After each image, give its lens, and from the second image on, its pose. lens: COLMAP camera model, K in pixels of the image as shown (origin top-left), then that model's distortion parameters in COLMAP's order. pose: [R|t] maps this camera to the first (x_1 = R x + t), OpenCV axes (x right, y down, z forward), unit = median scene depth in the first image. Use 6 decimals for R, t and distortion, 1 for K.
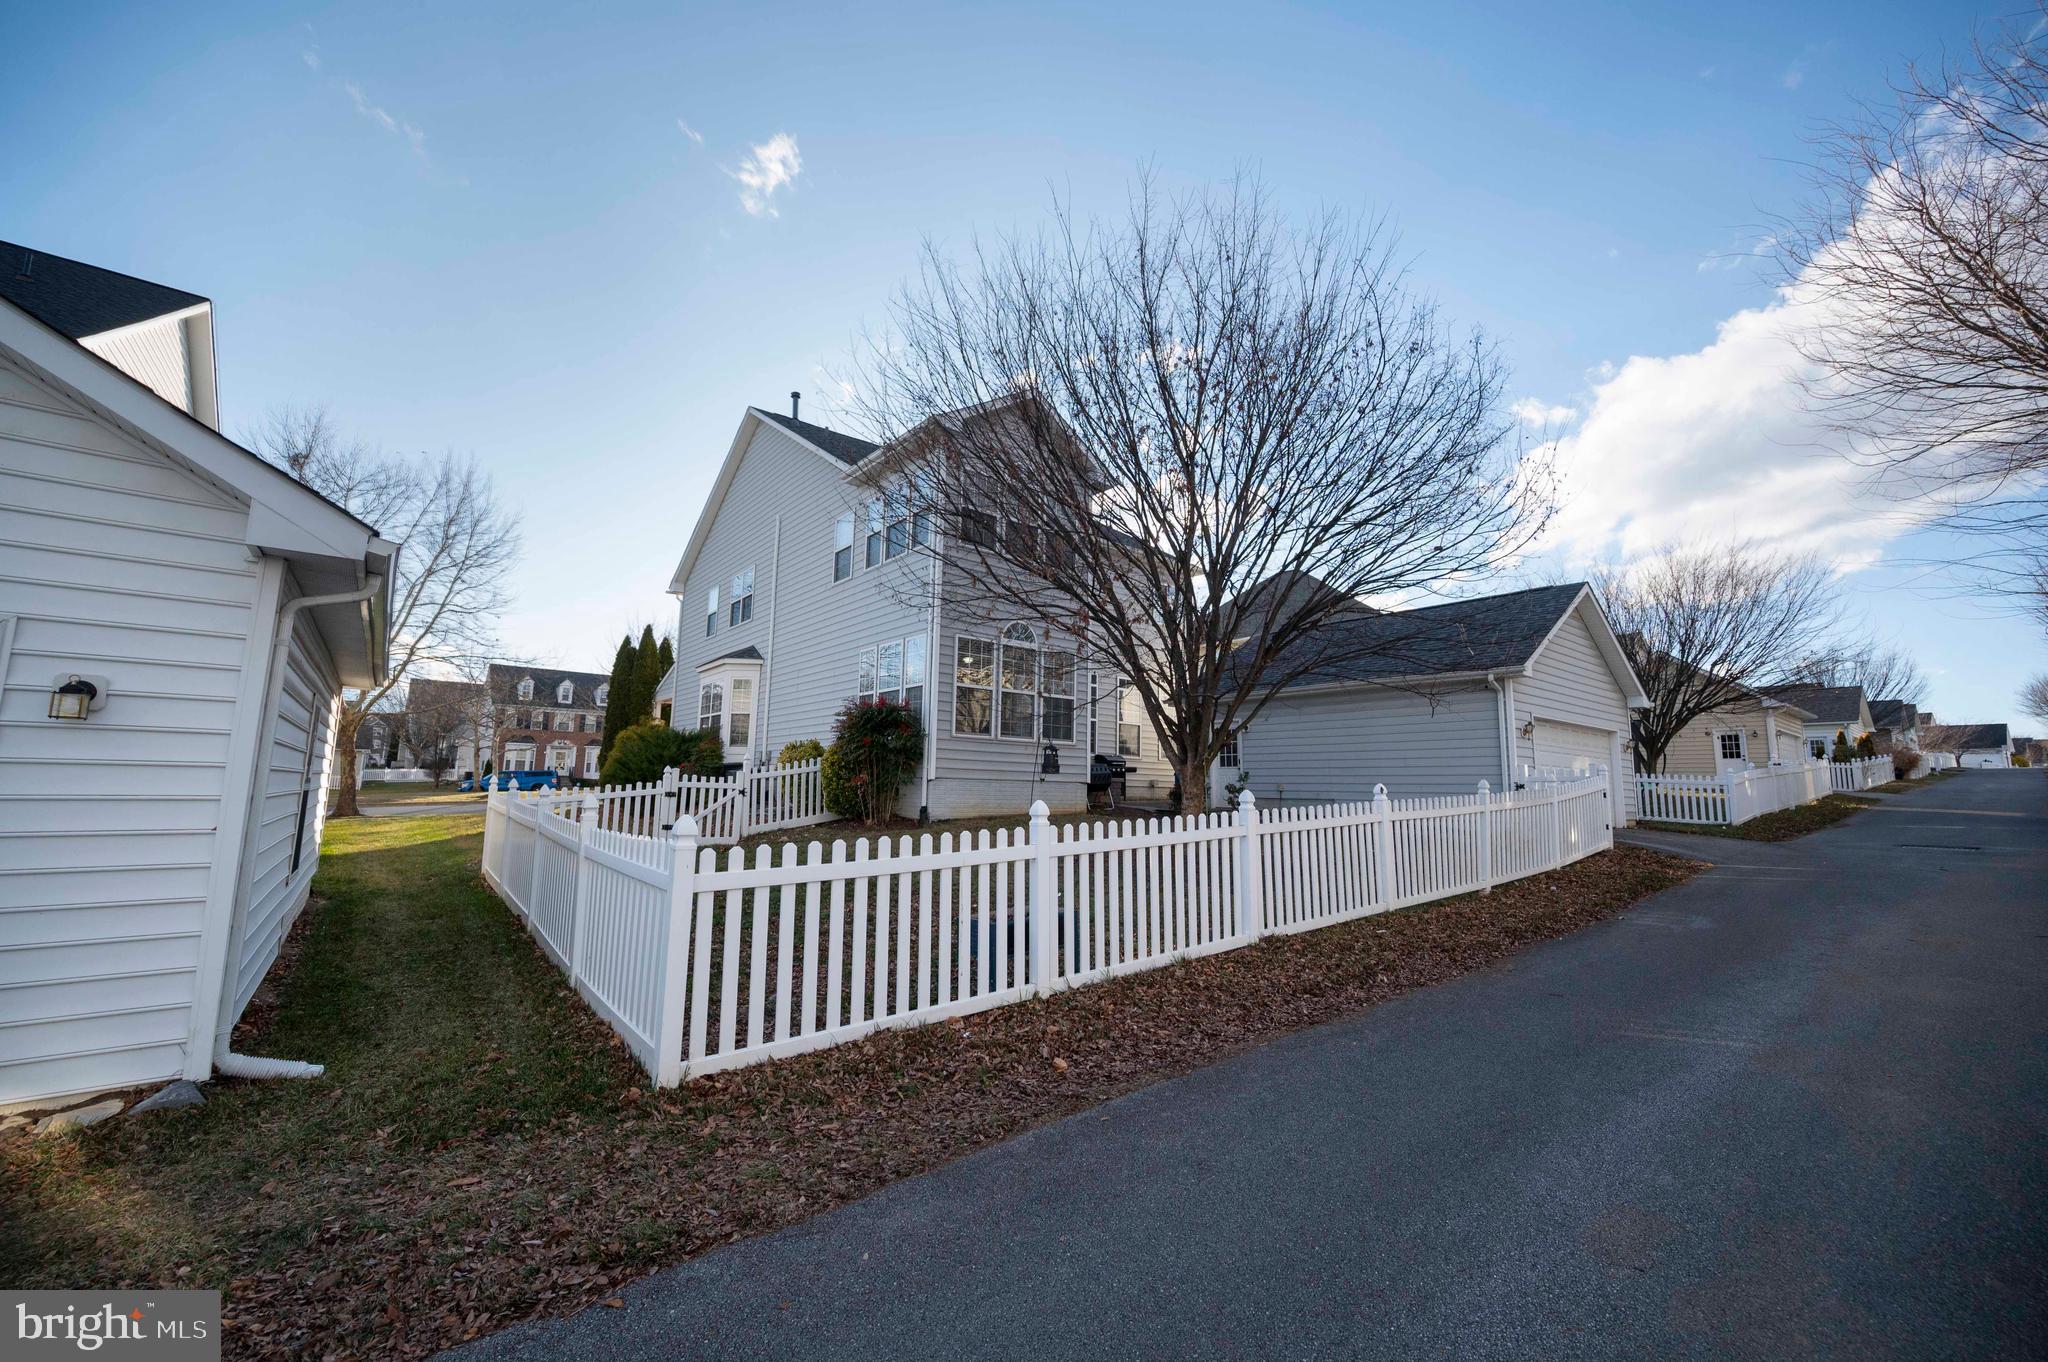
lens RADIAL K [[801.5, 0, 1024.0], [0, 801.5, 681.0], [0, 0, 1]] dist [-0.001859, -0.000243]
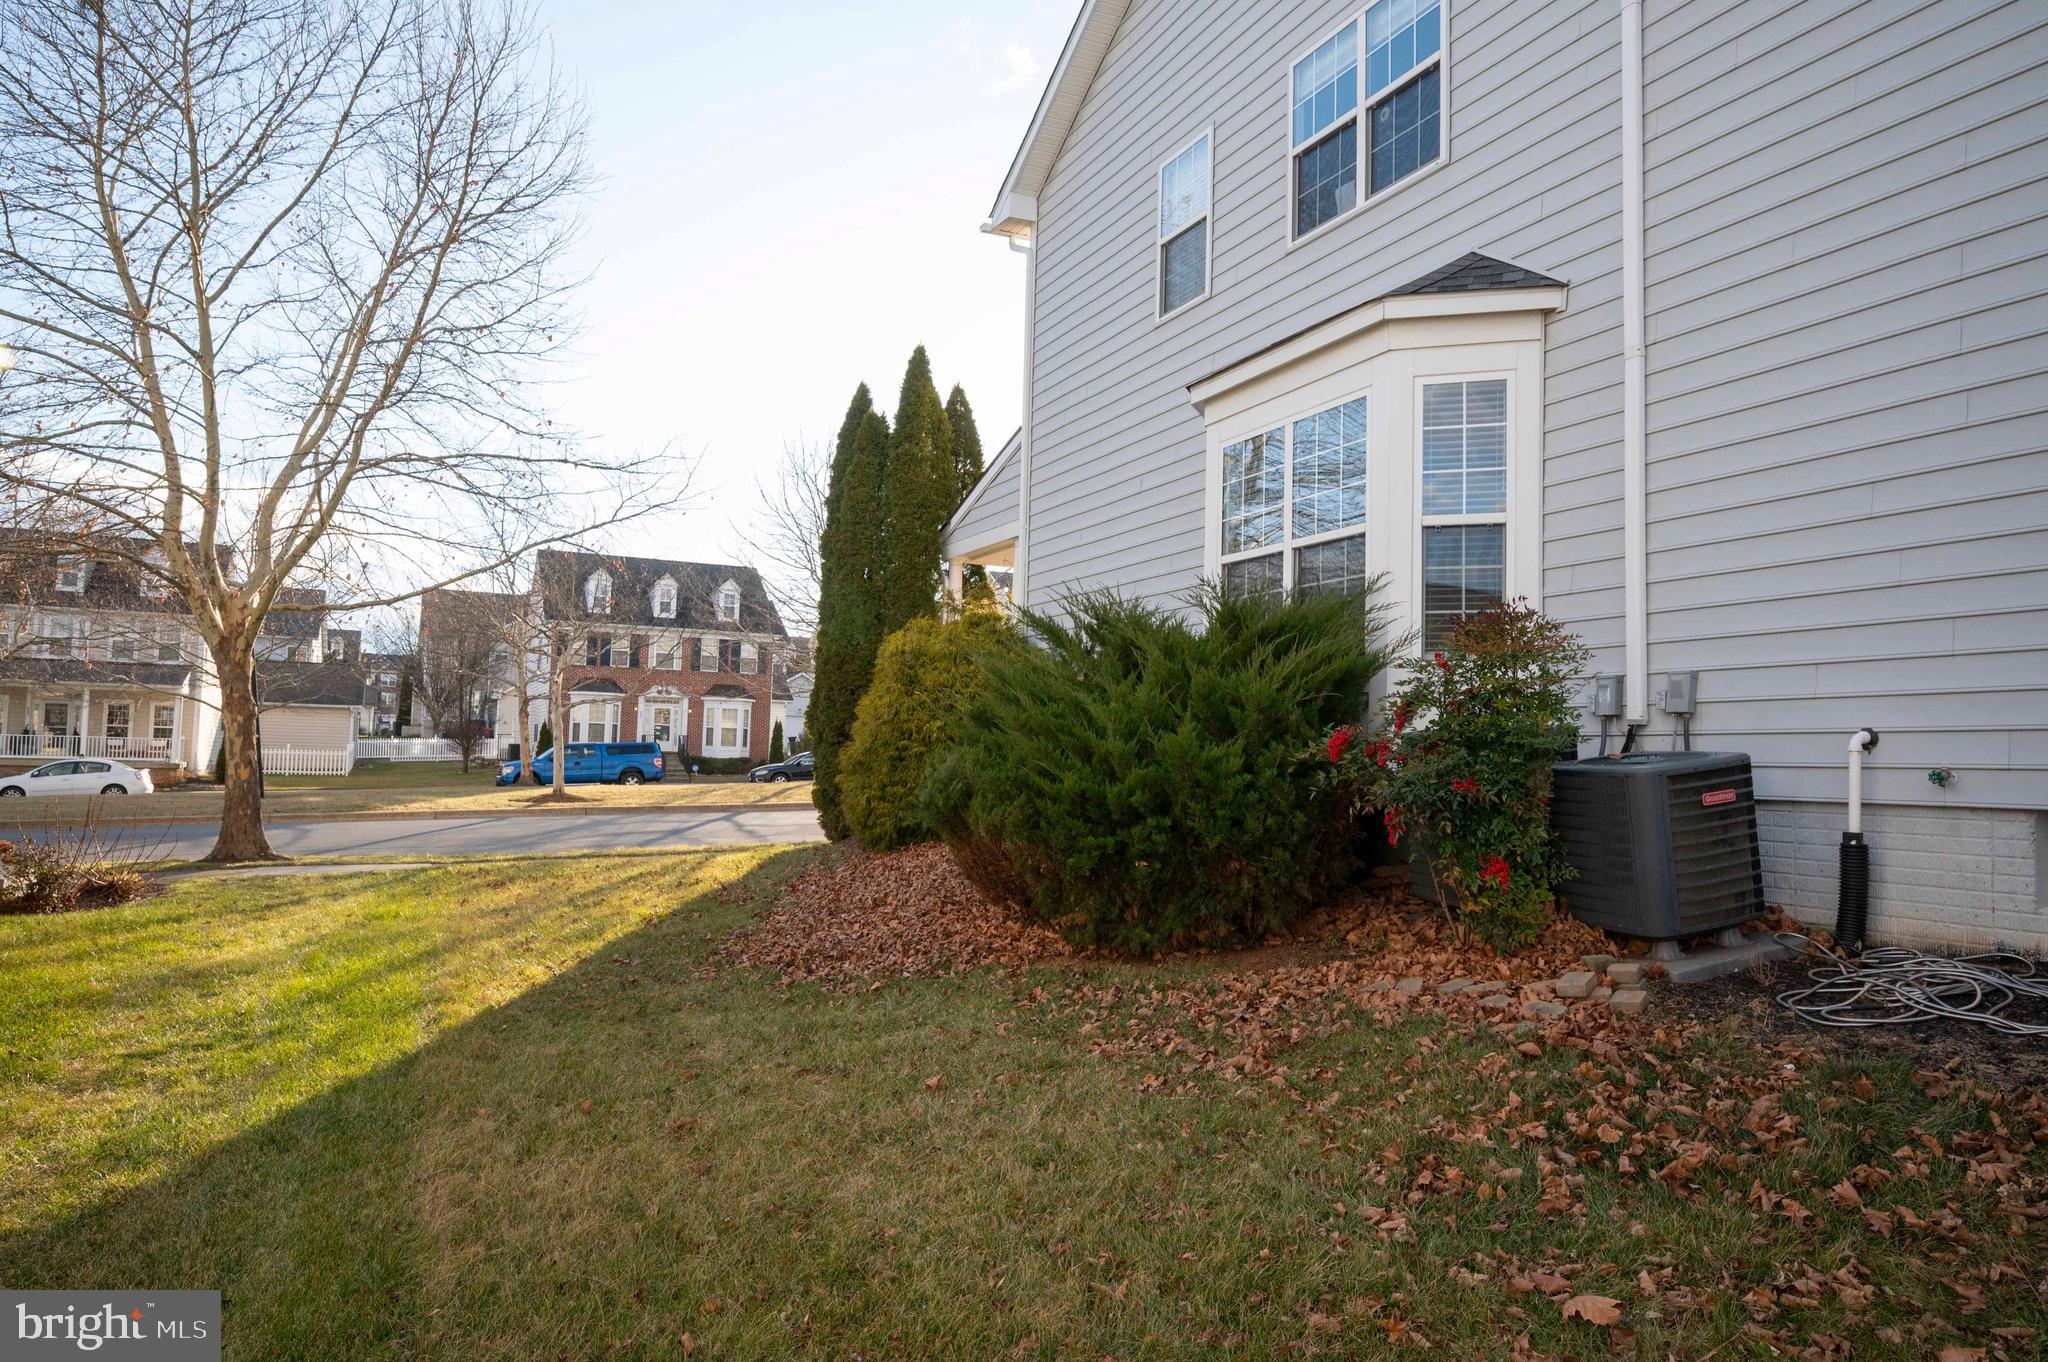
lens RADIAL K [[1367.3, 0, 1024.0], [0, 1367.3, 681.0], [0, 0, 1]] dist [0.010582, 0.000107]
pose [[0.968822, -0.006819, -0.247663, -0.372928], [0.023194, 0.997727, 0.063261, 0.057724], [0.246668, -0.067033, 0.966779, 0.557138]]
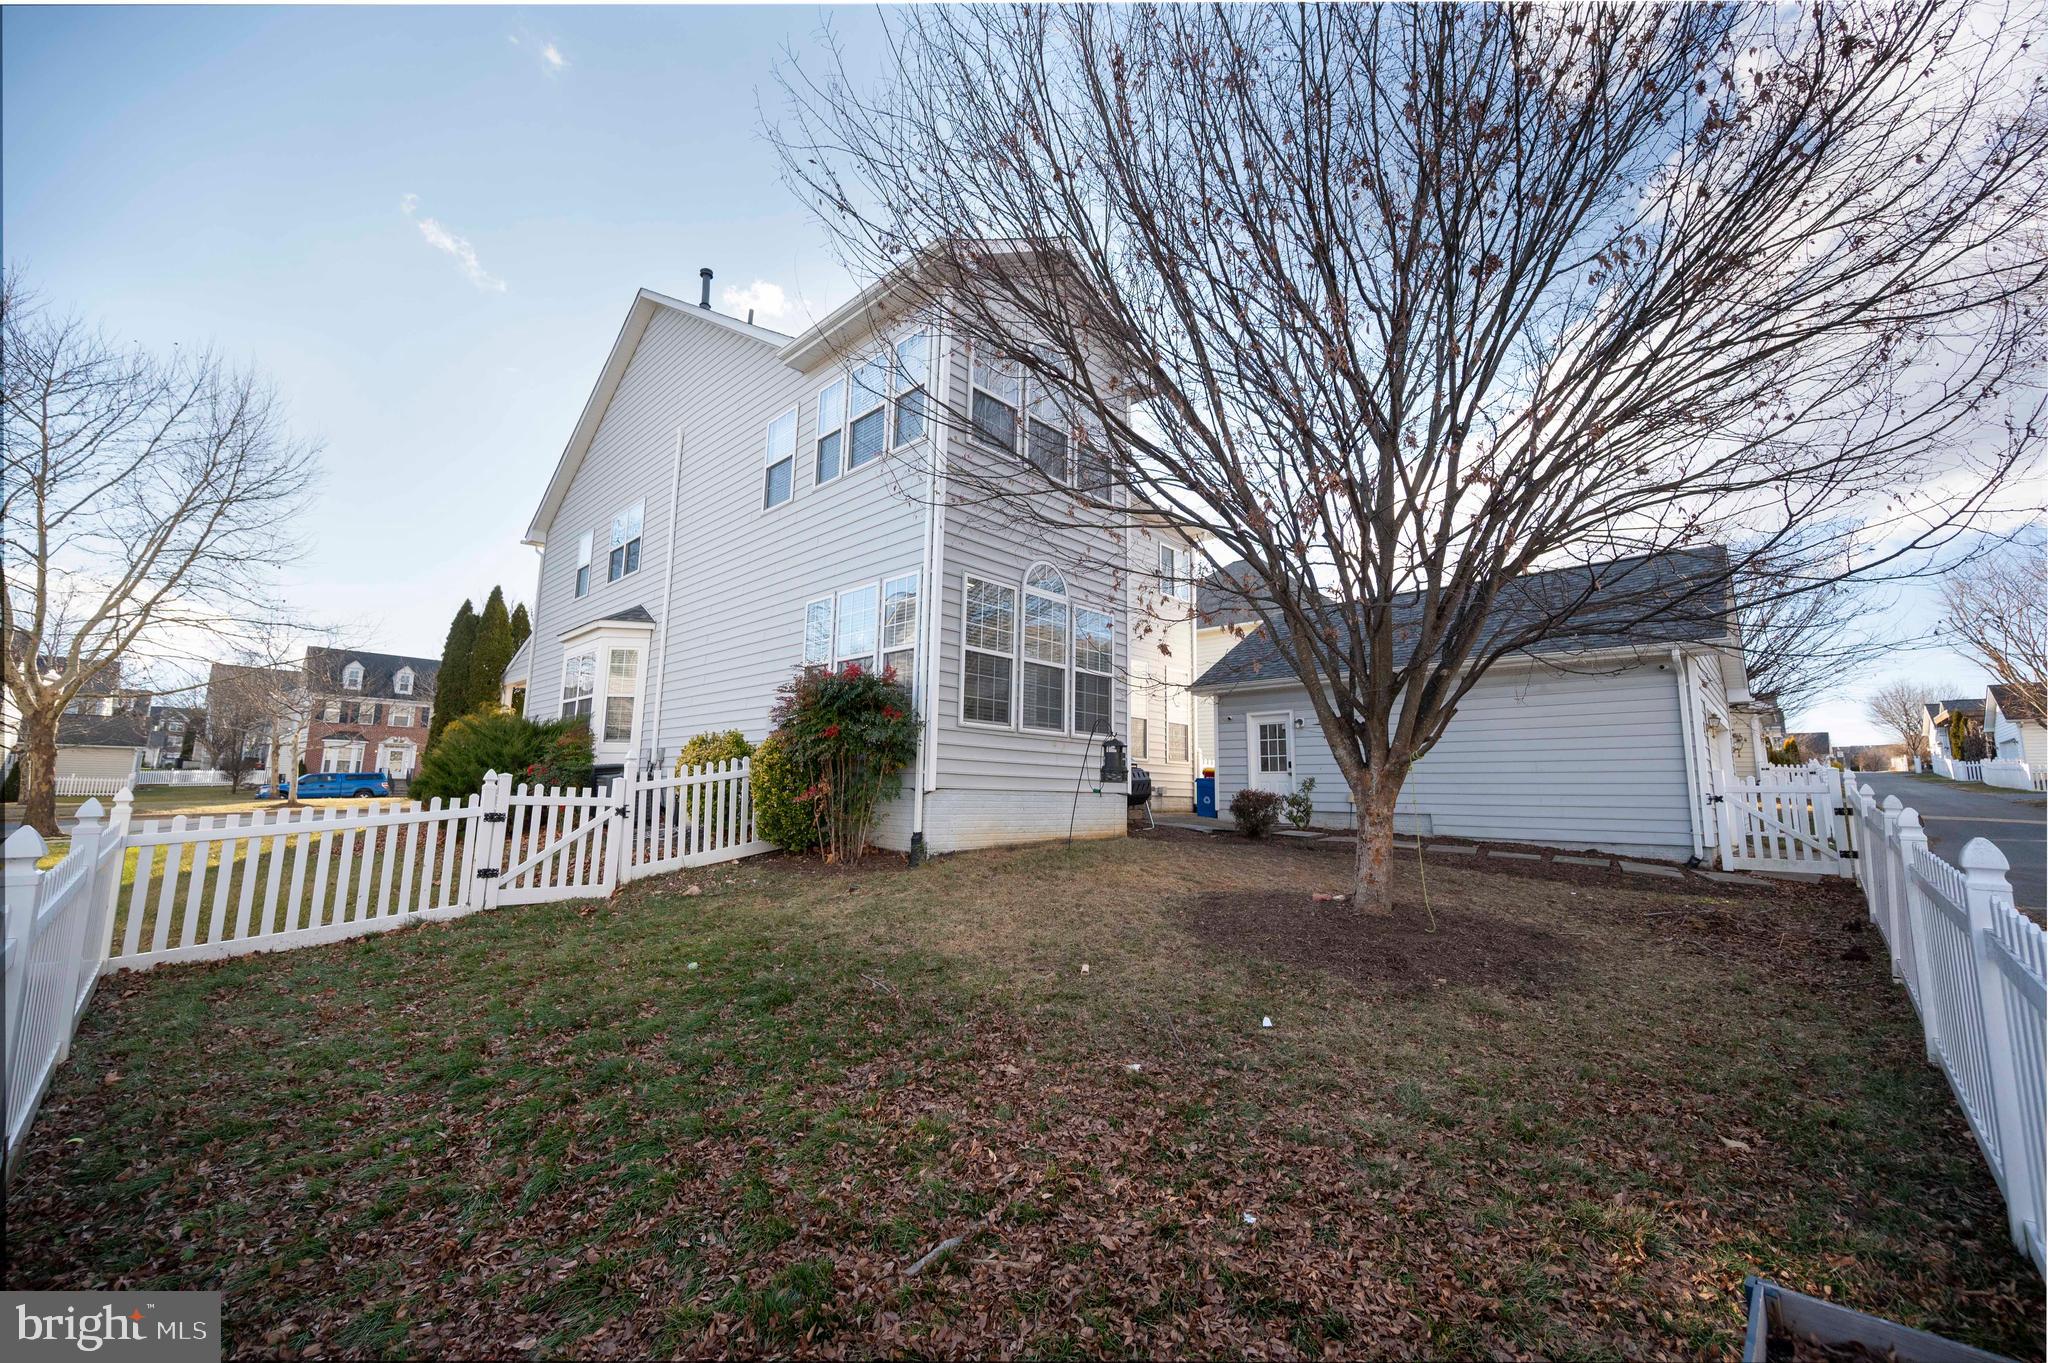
lens RADIAL K [[801.5, 0, 1024.0], [0, 801.5, 681.5], [0, 0, 1]] dist [-0.001859, -0.000243]
pose [[0.991817, 0.016314, 0.126623, -0.081409], [-0.016001, 0.999866, -0.003491, 0.023124], [-0.126663, 0.001436, 0.991945, 0.228341]]
